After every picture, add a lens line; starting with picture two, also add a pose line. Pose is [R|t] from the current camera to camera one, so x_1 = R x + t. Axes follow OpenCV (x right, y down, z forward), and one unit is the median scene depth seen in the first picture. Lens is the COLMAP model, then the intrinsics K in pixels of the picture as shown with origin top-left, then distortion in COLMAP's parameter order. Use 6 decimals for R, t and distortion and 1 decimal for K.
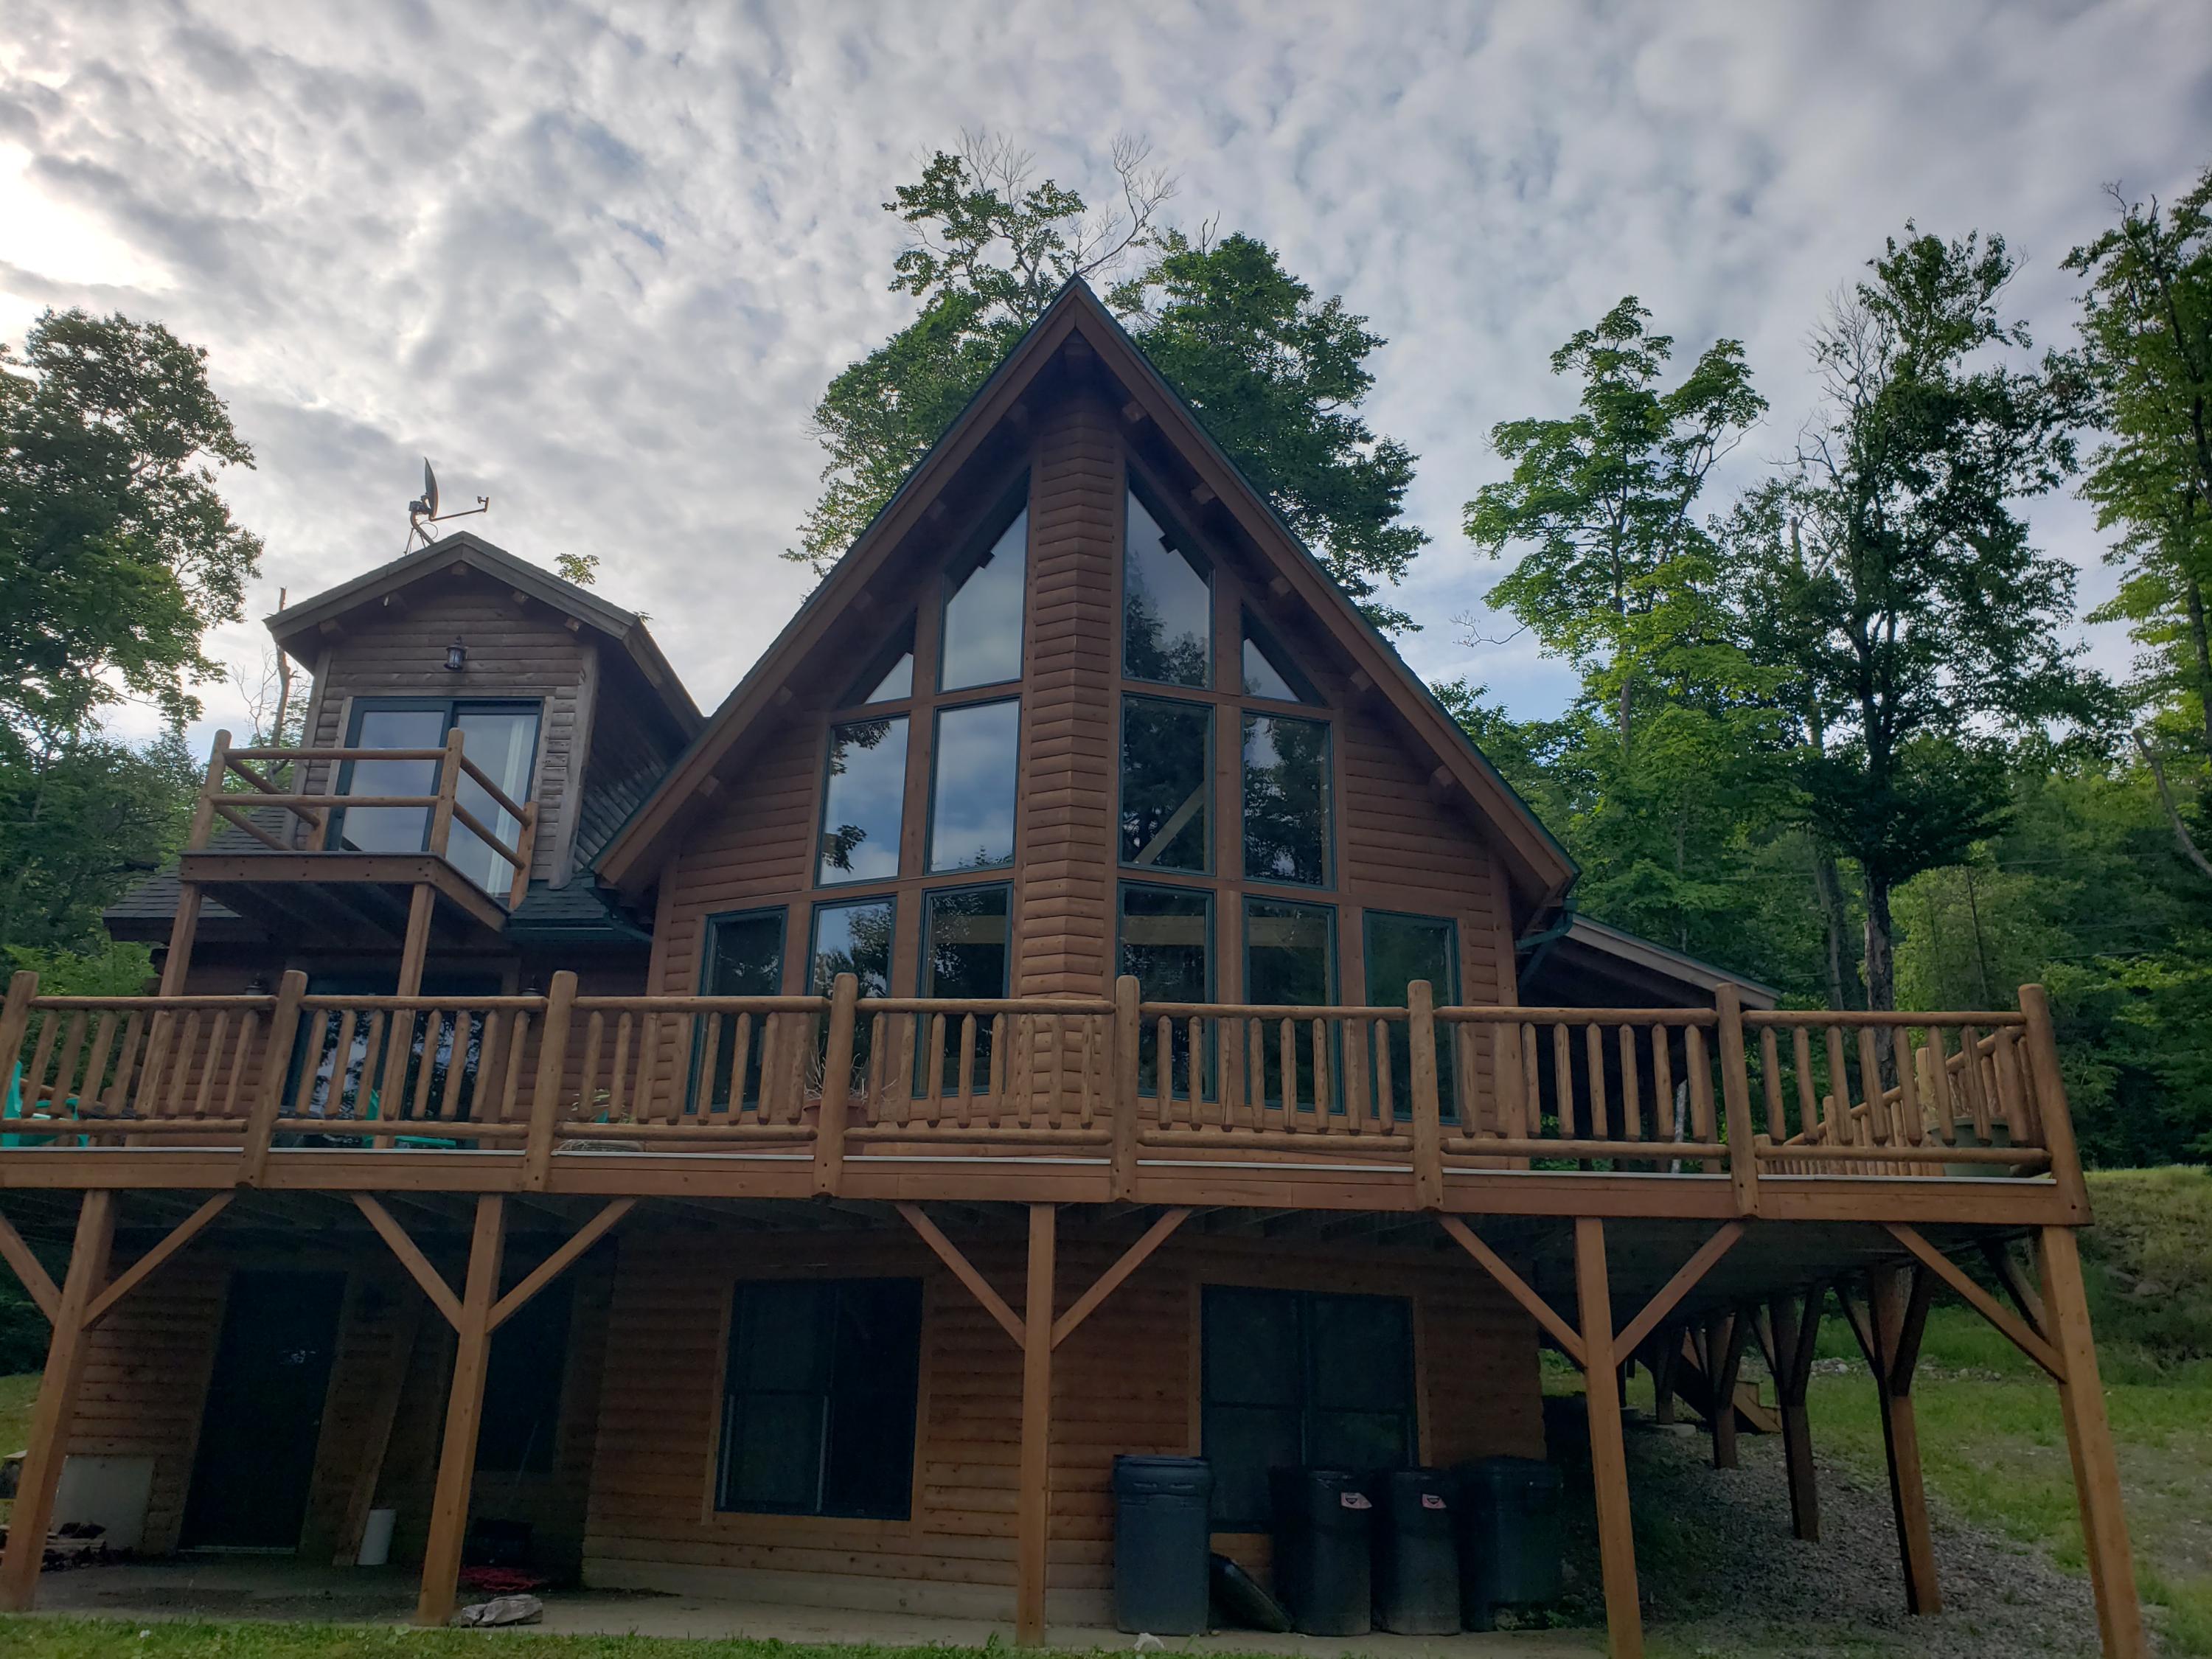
lens RADIAL K [[1712.1, 0, 1106.2], [0, 1712.1, 742.8], [0, 0, 1]] dist [0.008729, 0.000996]
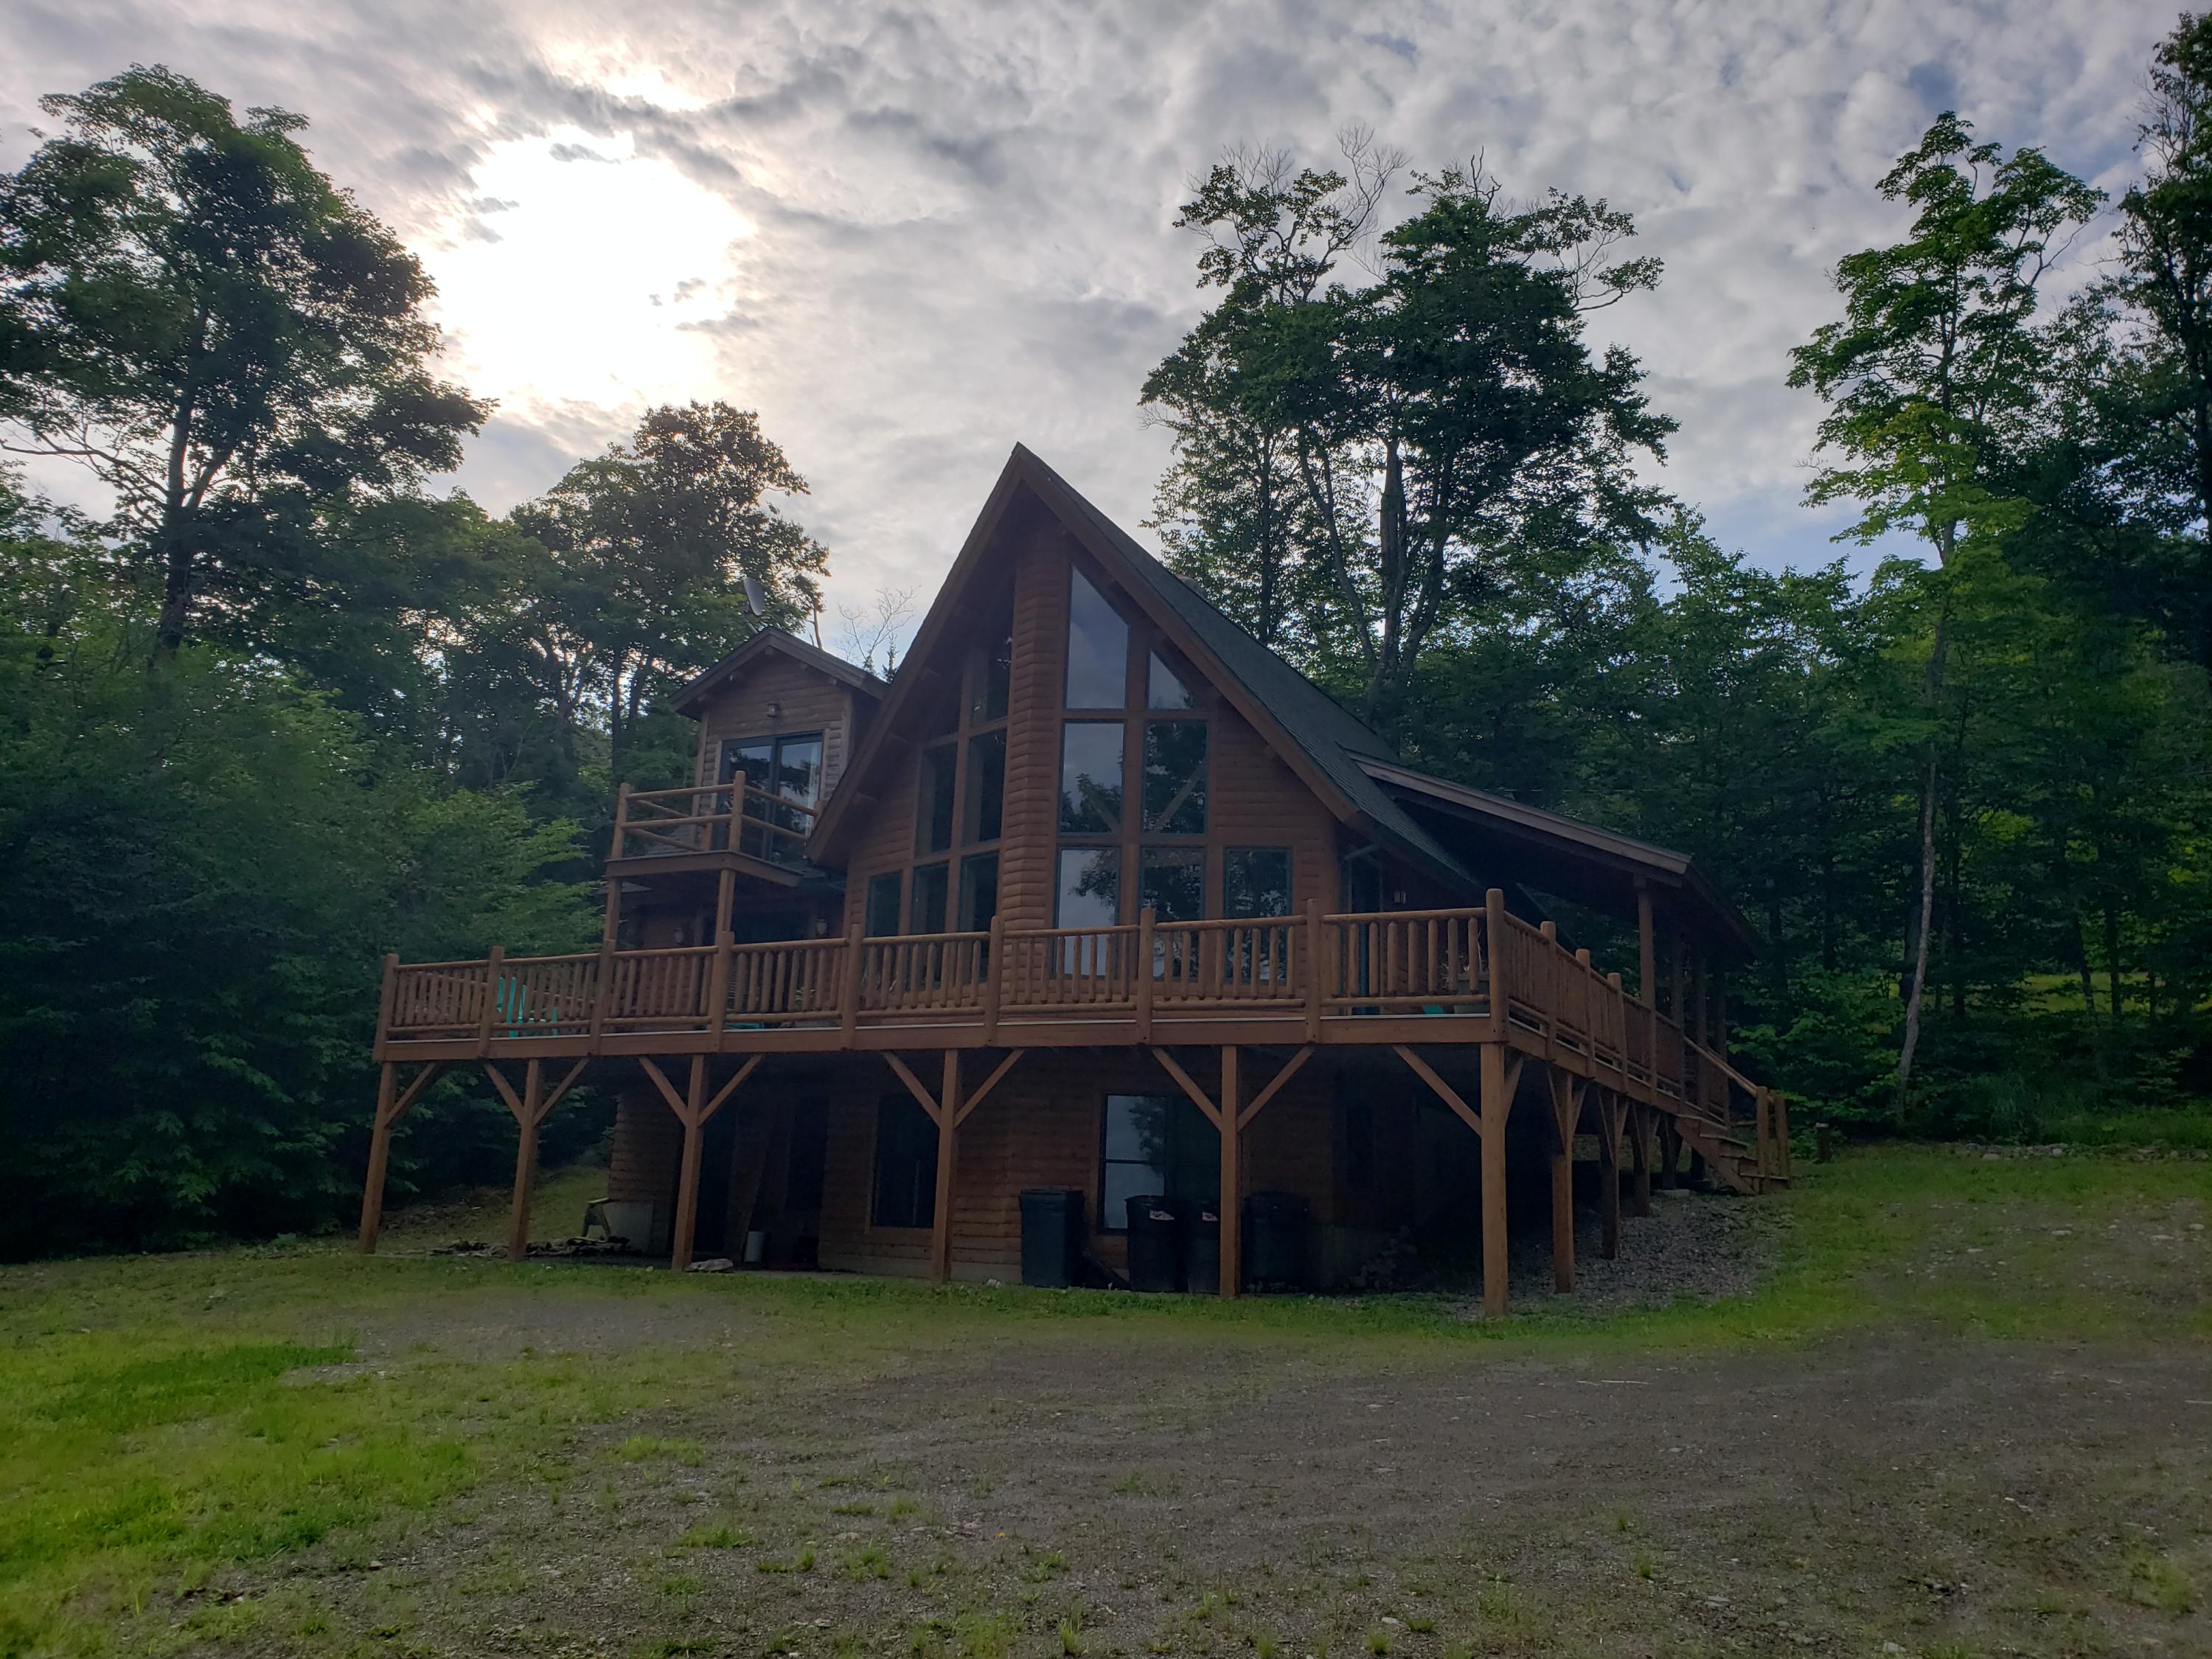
lens RADIAL K [[1712.1, 0, 1106.2], [0, 1712.1, 742.8], [0, 0, 1]] dist [0.008729, 0.000996]
pose [[0.918026, -0.103827, -0.382686, 0.235738], [0.138951, 0.988148, 0.065234, -0.038895], [0.371378, -0.113061, 0.921572, -0.151936]]
